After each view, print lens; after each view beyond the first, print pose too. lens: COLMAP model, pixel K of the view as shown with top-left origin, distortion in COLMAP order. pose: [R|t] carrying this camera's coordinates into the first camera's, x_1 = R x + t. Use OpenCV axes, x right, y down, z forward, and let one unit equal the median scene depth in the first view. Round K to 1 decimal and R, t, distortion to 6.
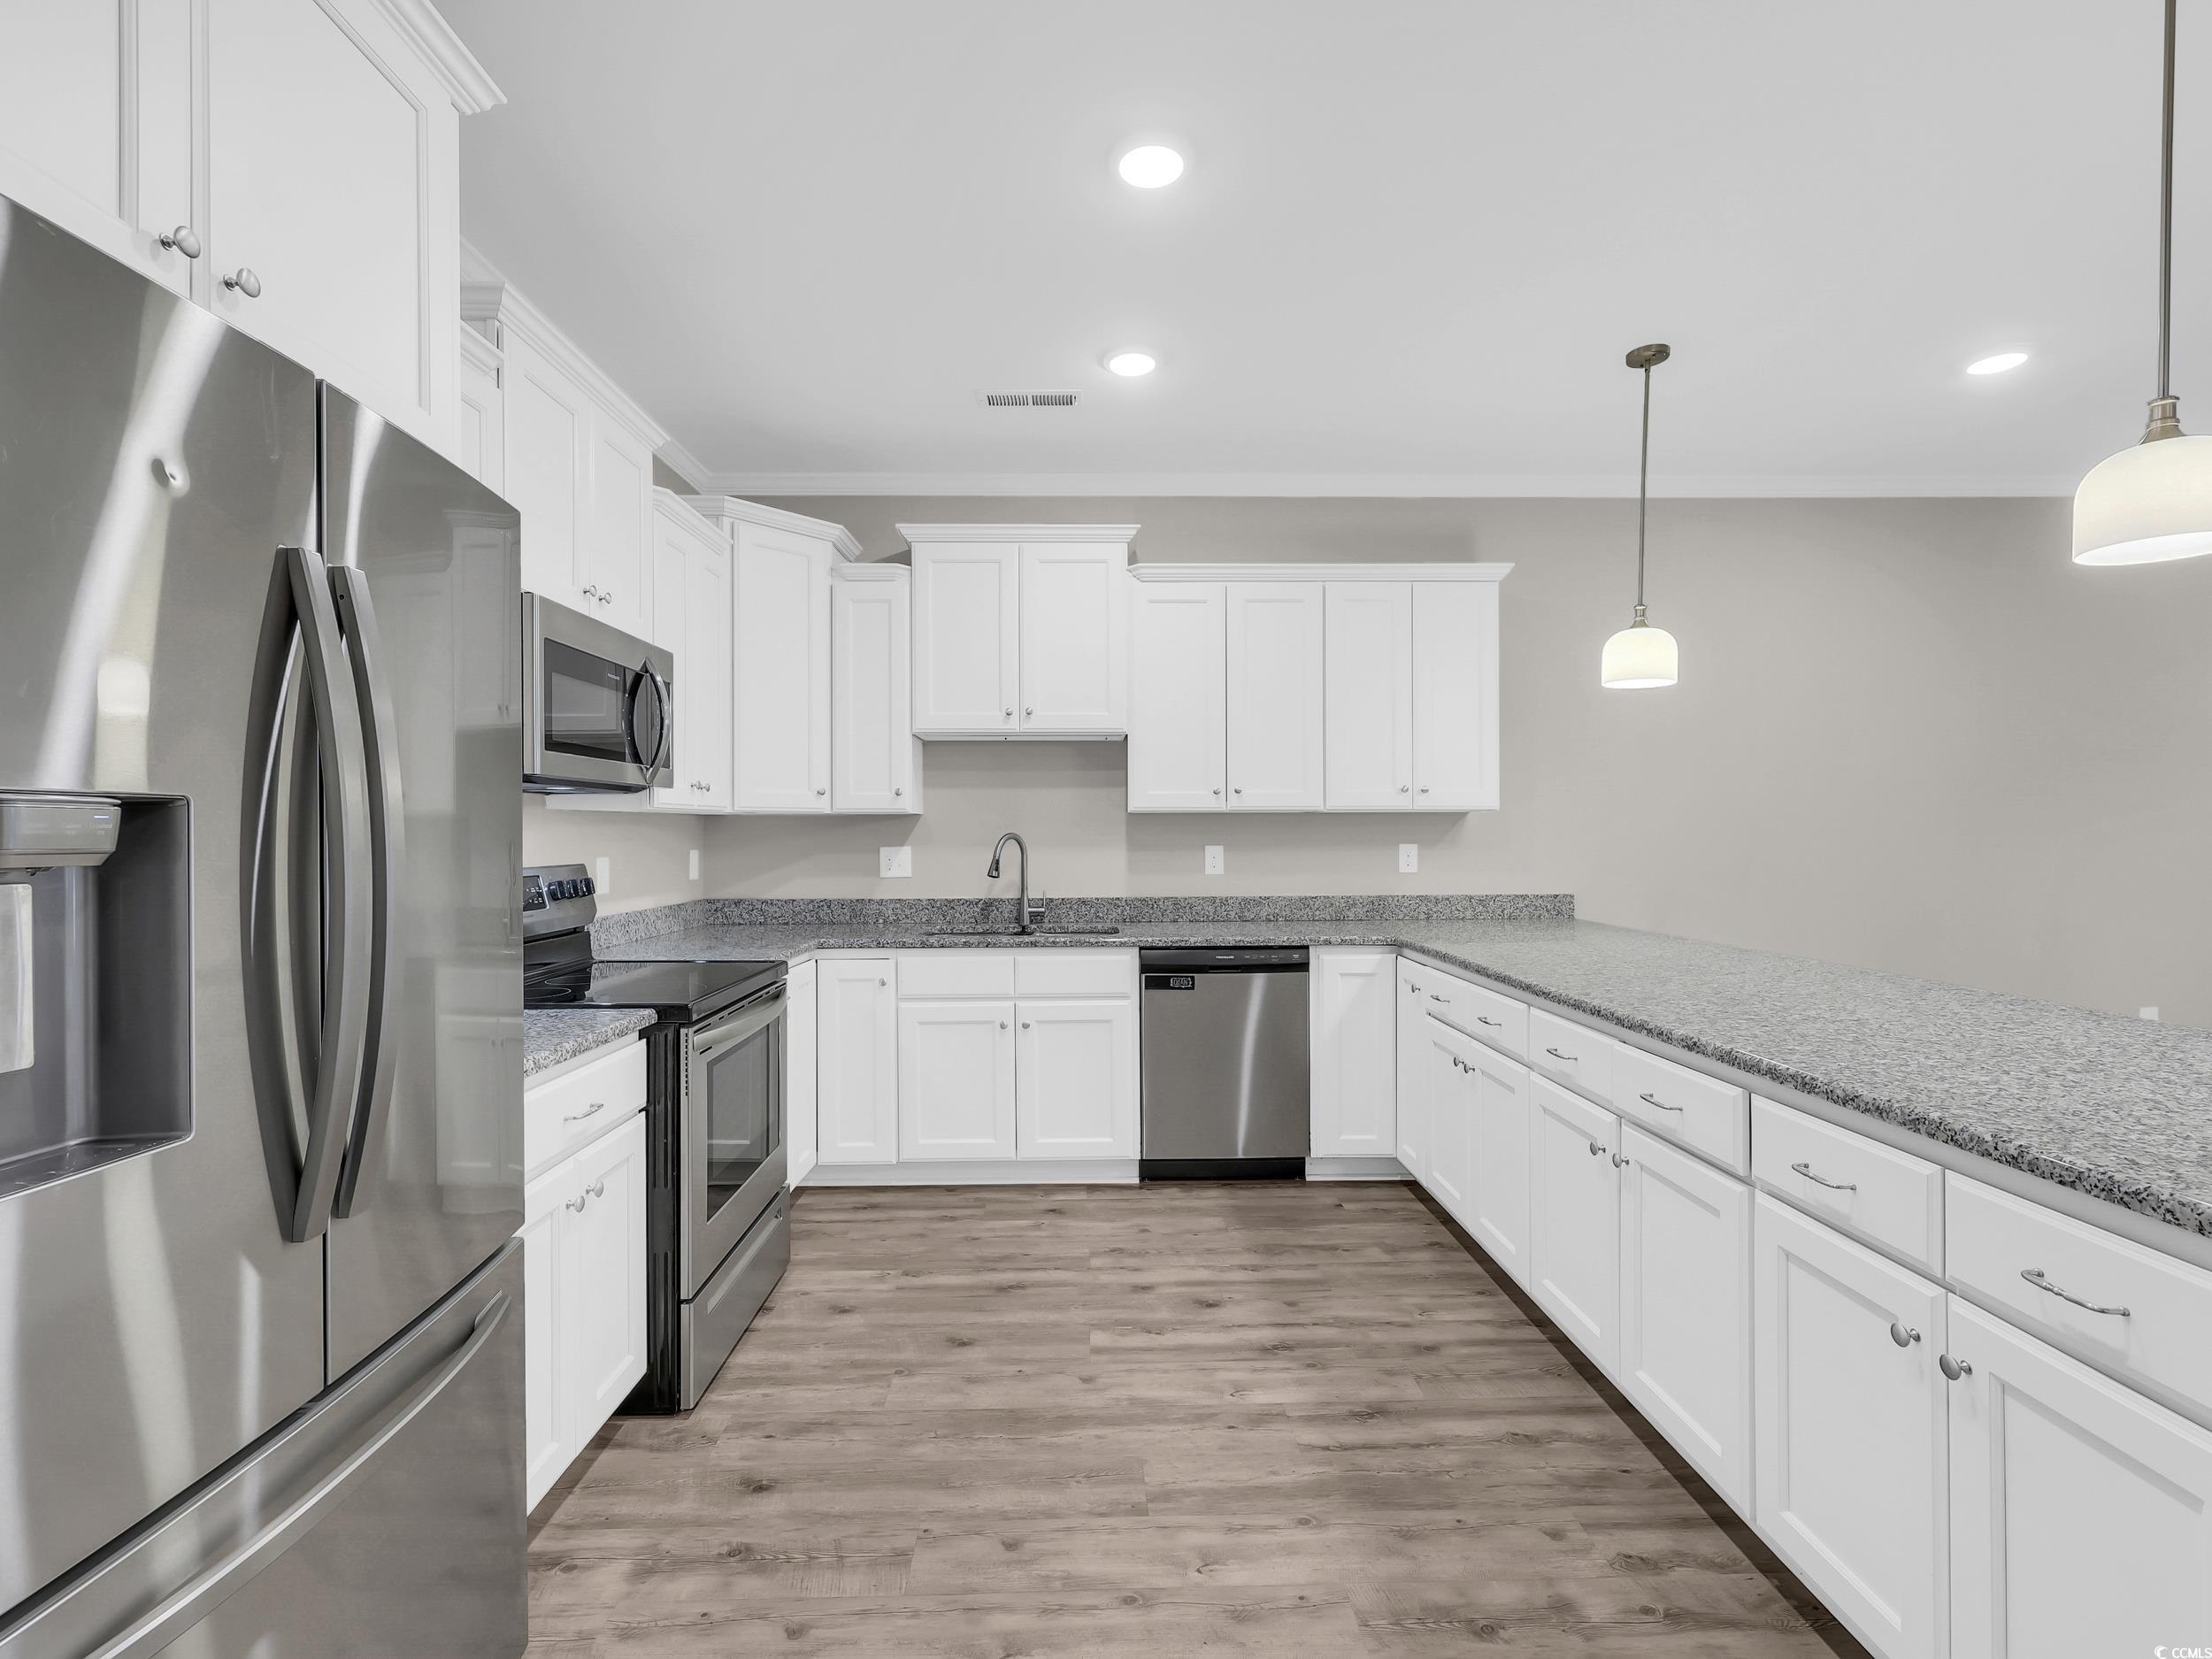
lens RADIAL K [[1005.9, 0, 1096.6], [0, 1005.9, 830.7], [0, 0, 1]] dist [-0.000200, 0.000481]
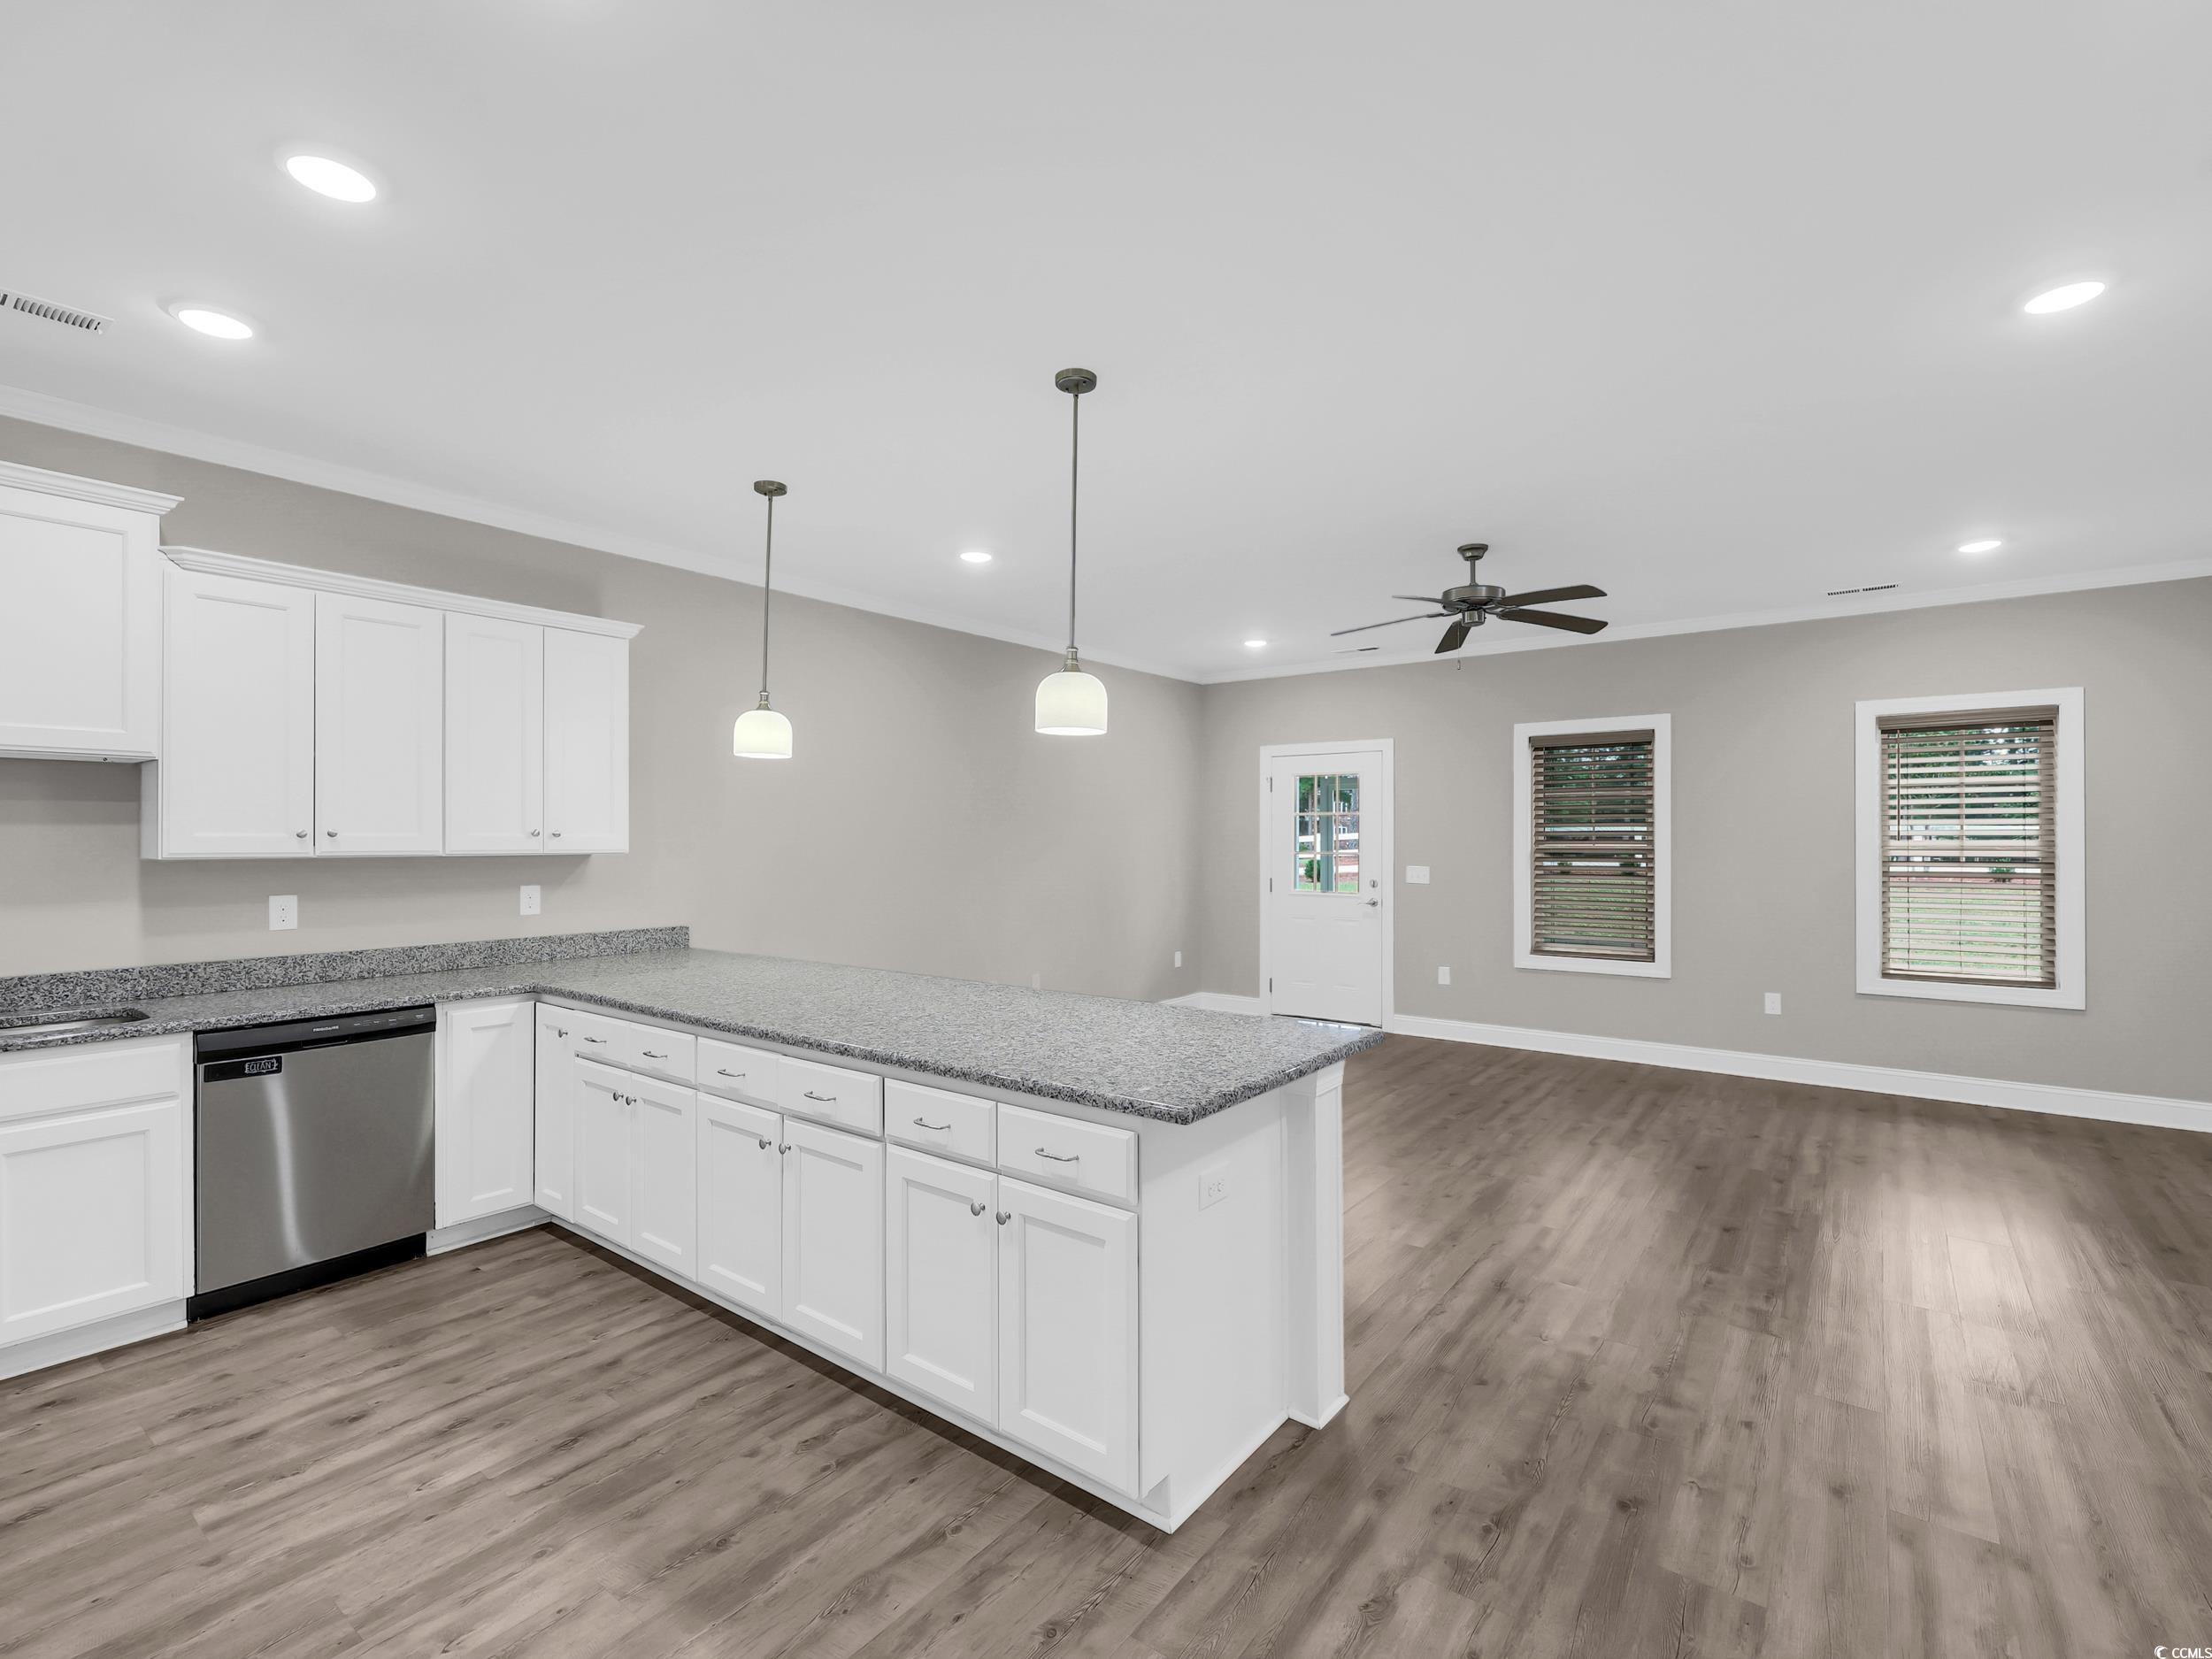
lens RADIAL K [[1005.9, 0, 1108.8], [0, 1005.9, 840.1], [0, 0, 1]] dist [-0.000200, 0.000481]
pose [[0.618317, 0.003509, 0.785921, -0.156685], [-0.003489, 0.999992, -0.001719, -0.043365], [-0.785921, -0.001679, 0.618325, -0.080490]]
